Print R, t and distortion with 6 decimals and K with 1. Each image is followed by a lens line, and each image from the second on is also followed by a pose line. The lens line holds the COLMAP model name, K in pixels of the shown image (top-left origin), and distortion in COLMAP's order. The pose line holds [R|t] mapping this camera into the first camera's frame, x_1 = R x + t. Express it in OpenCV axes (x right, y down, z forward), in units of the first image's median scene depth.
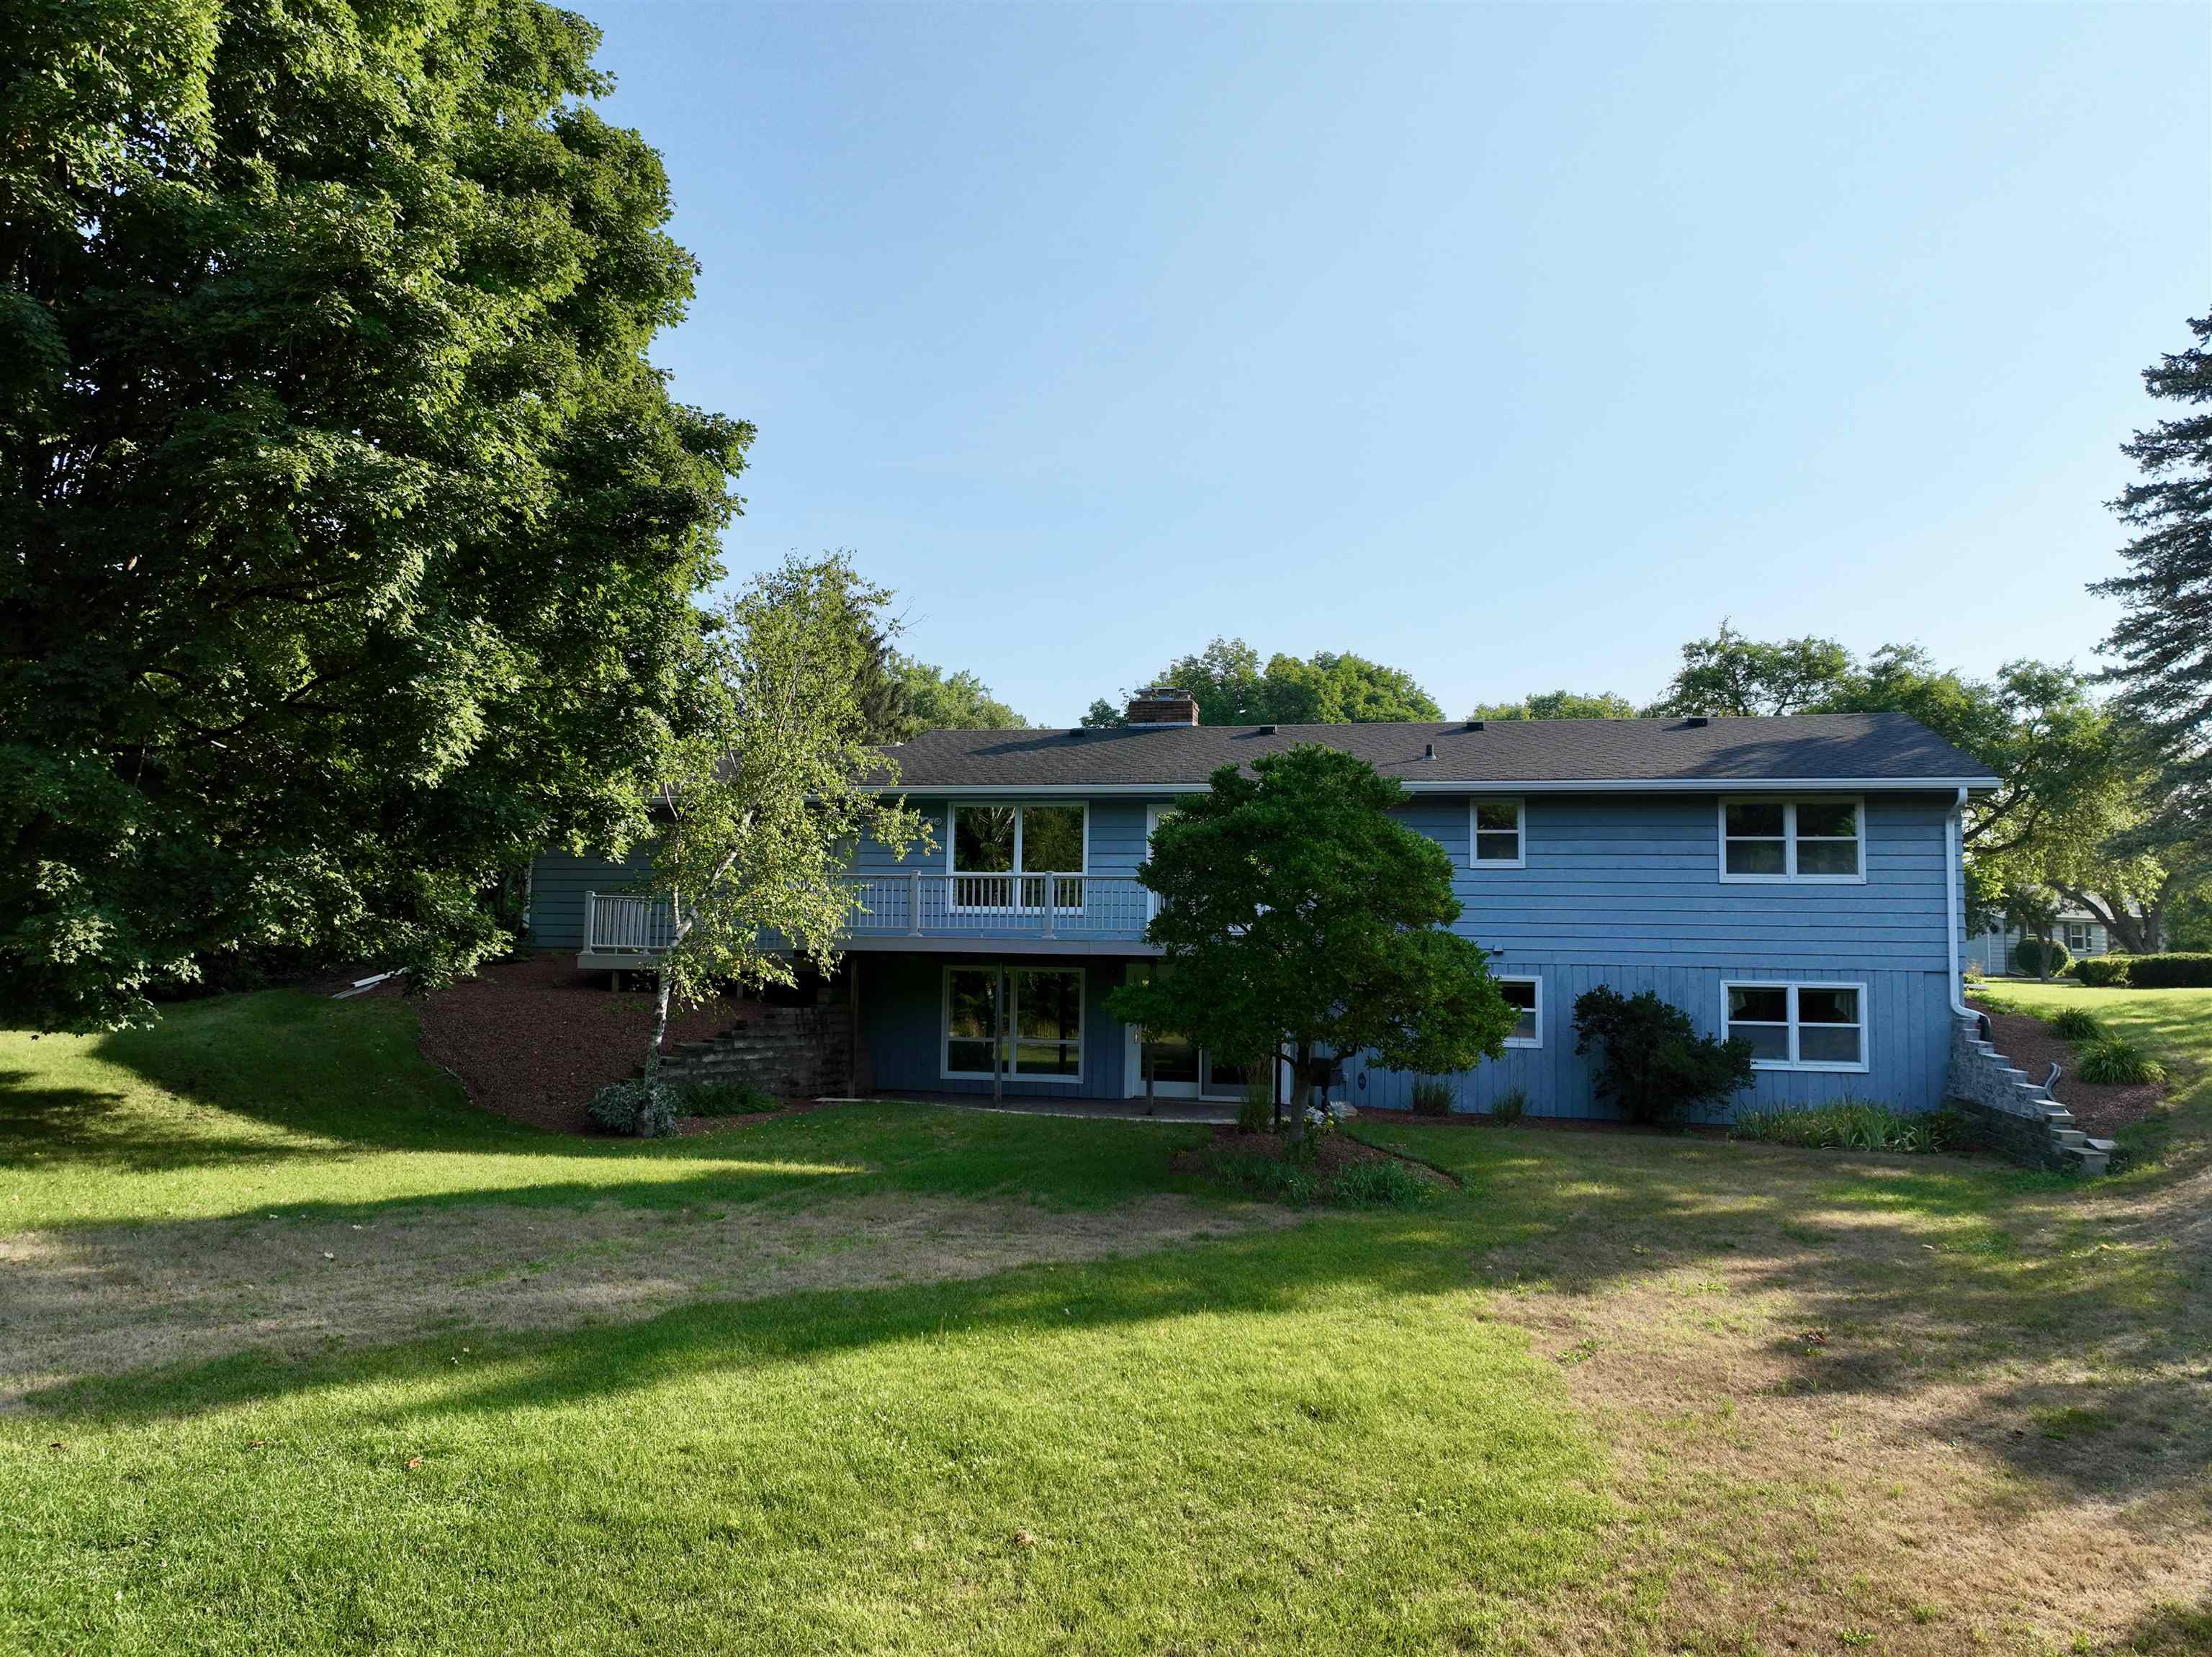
lens RADIAL K [[1551.1, 0, 1106.0], [0, 1551.1, 828.5], [0, 0, 1]] dist [0.004451, 0.010967]
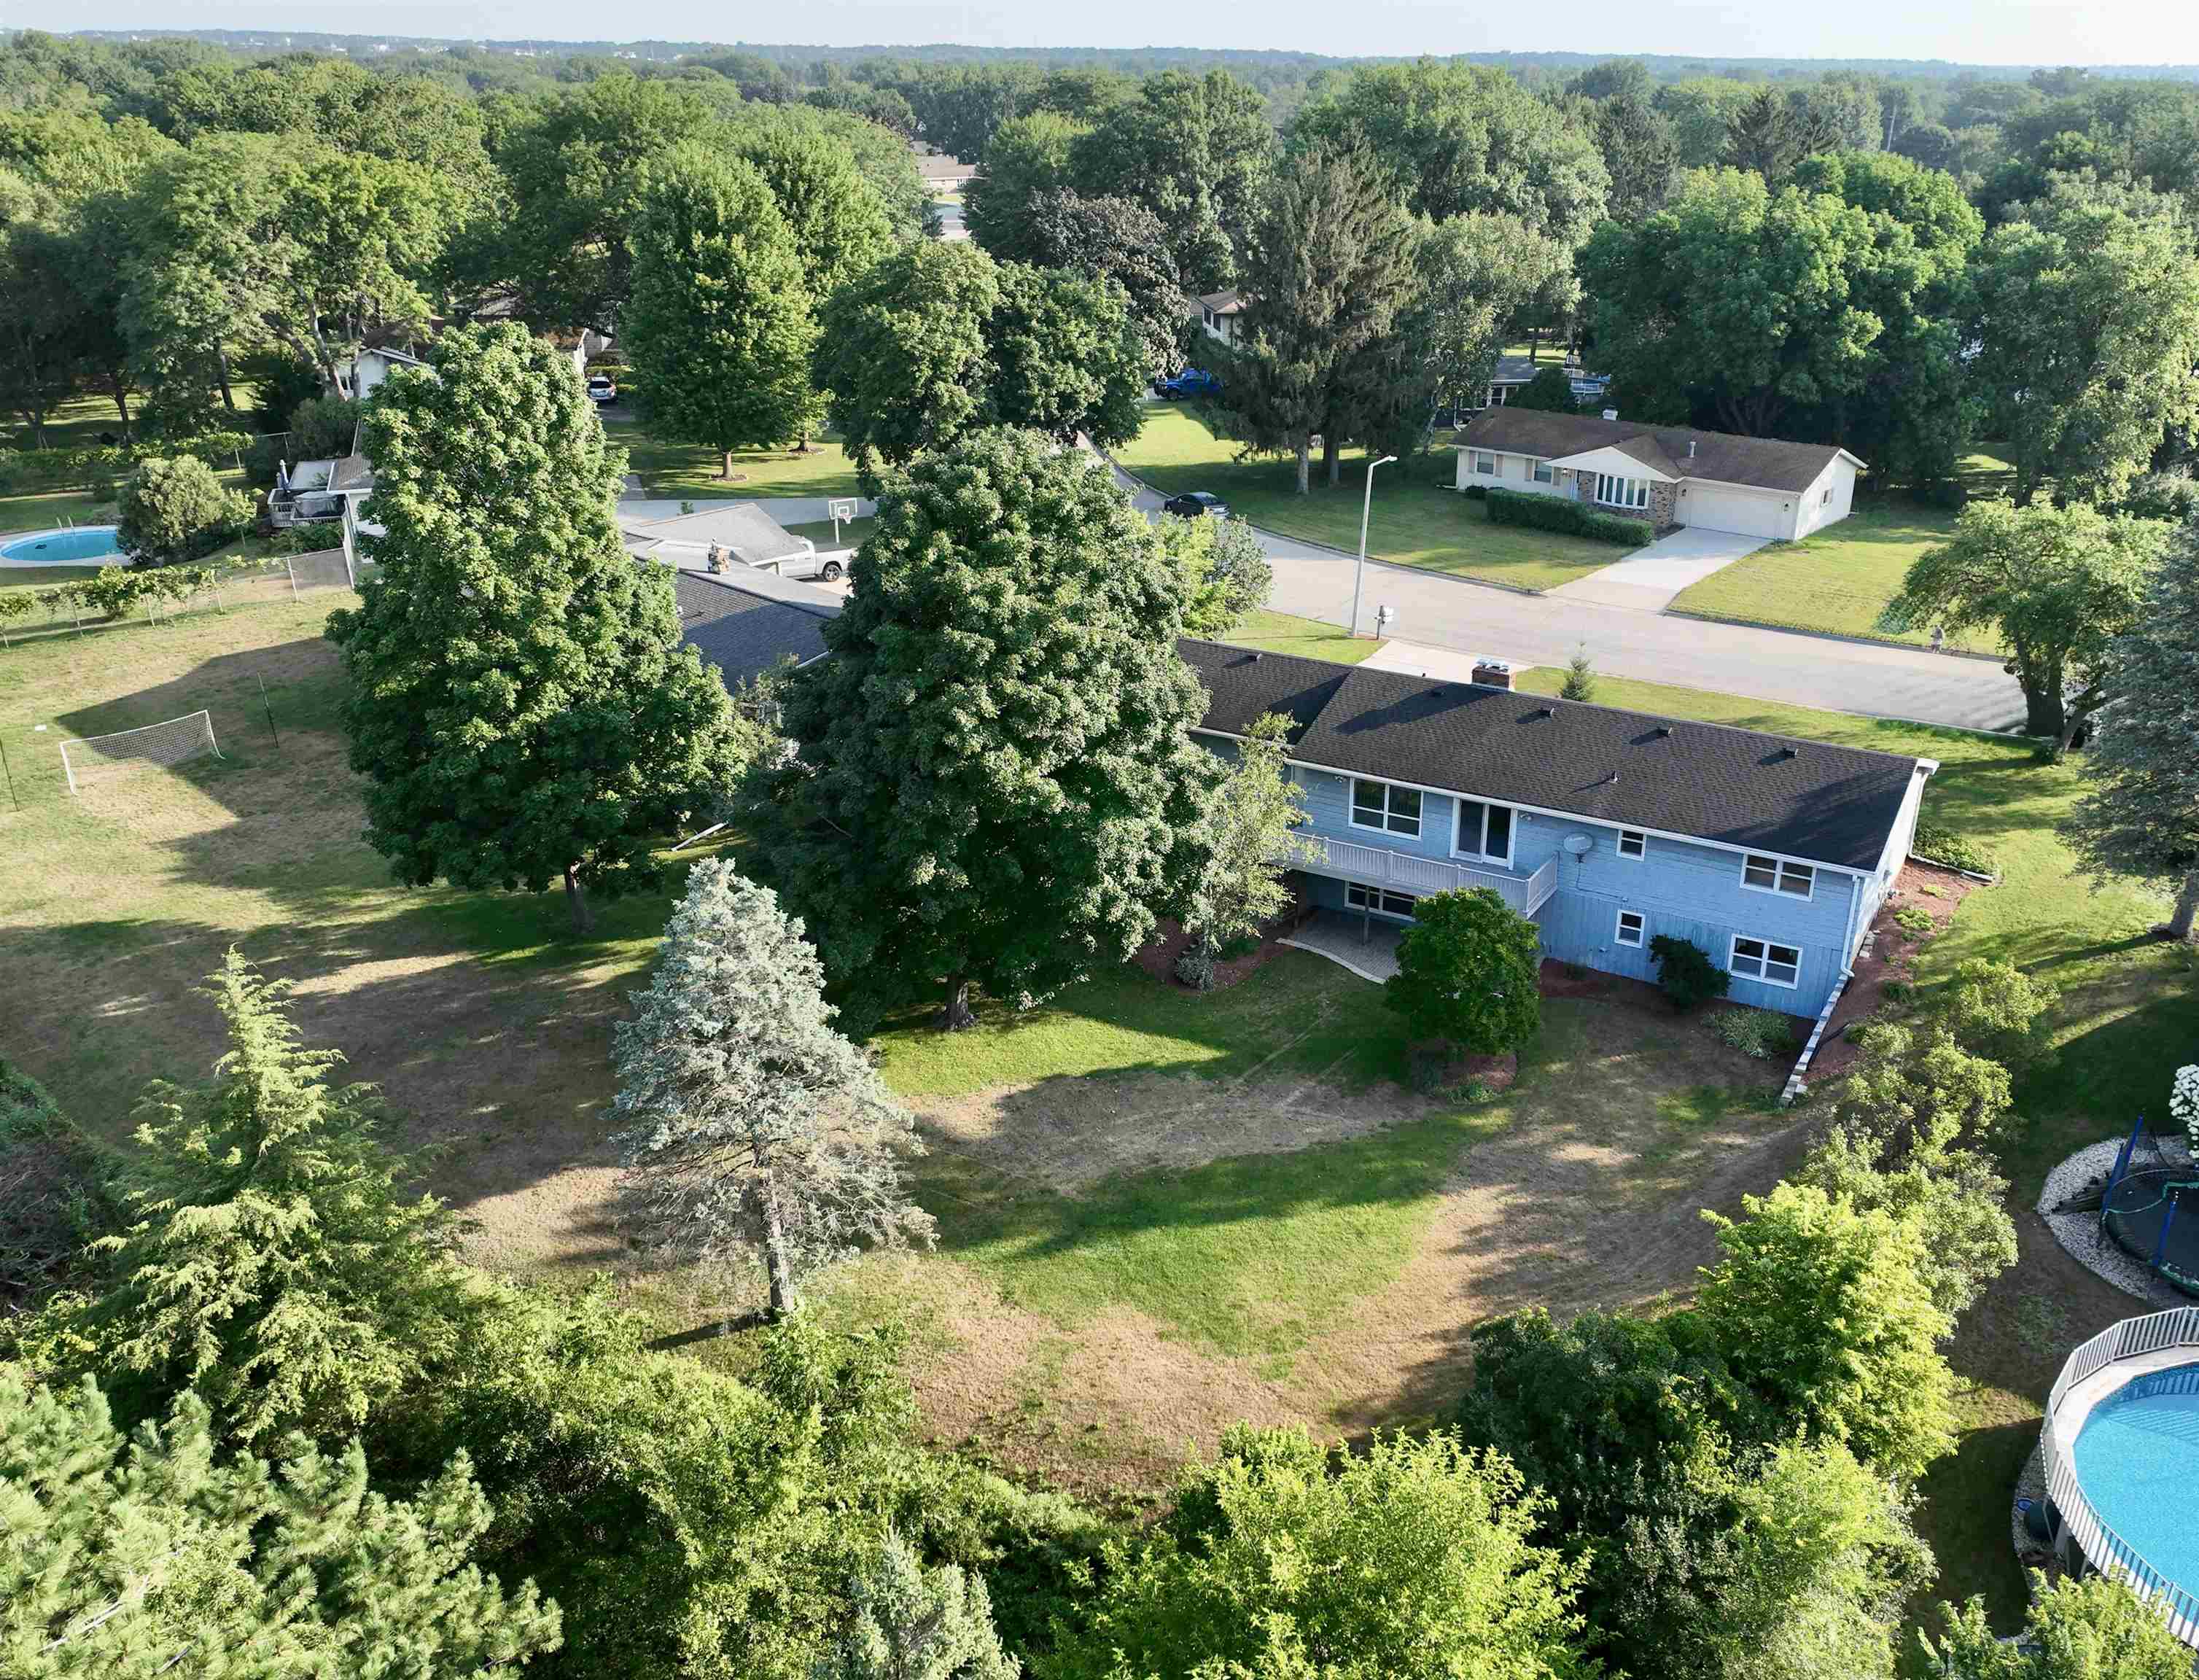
lens RADIAL K [[1871.2, 0, 1216.5], [0, 1871.2, 917.6], [0, 0, 1]] dist [0.006922, 0.006181]
pose [[0.964619, 0.104589, -0.242014, 0.337483], [0.025703, 0.876271, 0.481133, -1.053586], [0.262391, -0.470331, 0.842579, -1.116172]]
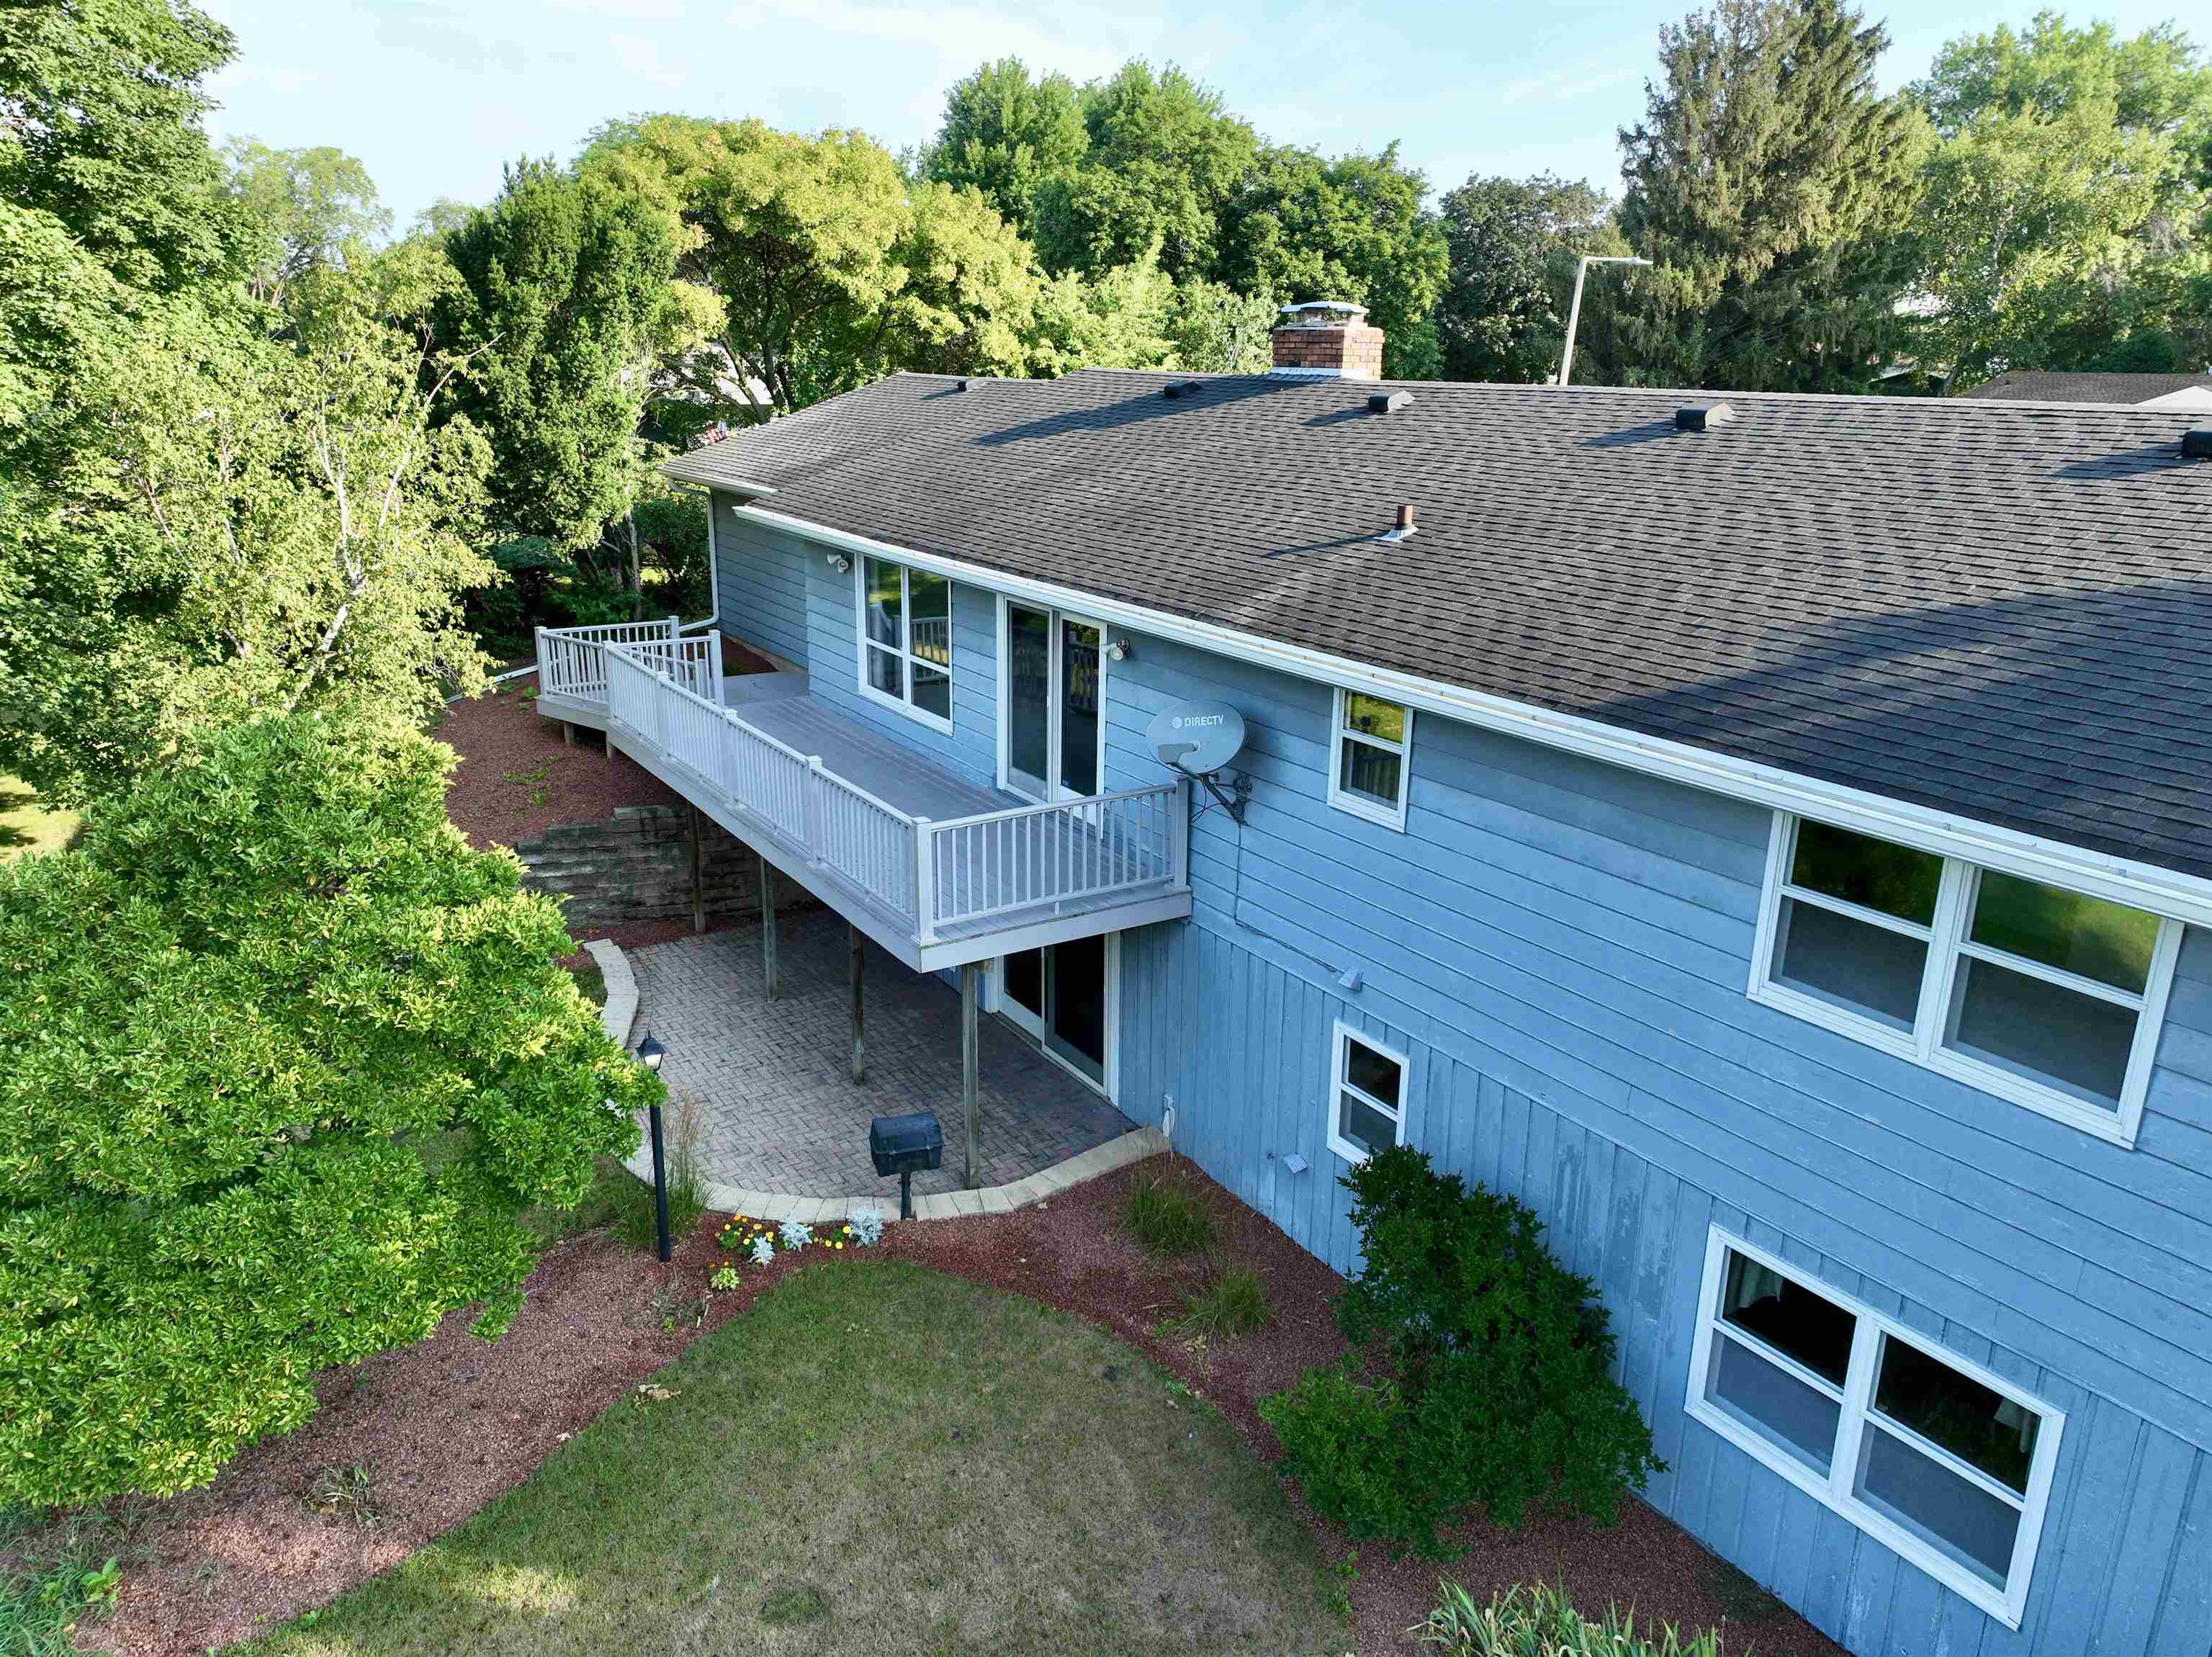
lens RADIAL K [[1551.1, 0, 1106.0], [0, 1551.1, 828.5], [0, 0, 1]] dist [0.004451, 0.010967]
pose [[0.718669, 0.198401, -0.666447, 0.527222], [0.054471, 0.939423, 0.338405, -0.138912], [0.693216, -0.279503, 0.664327, 0.657048]]
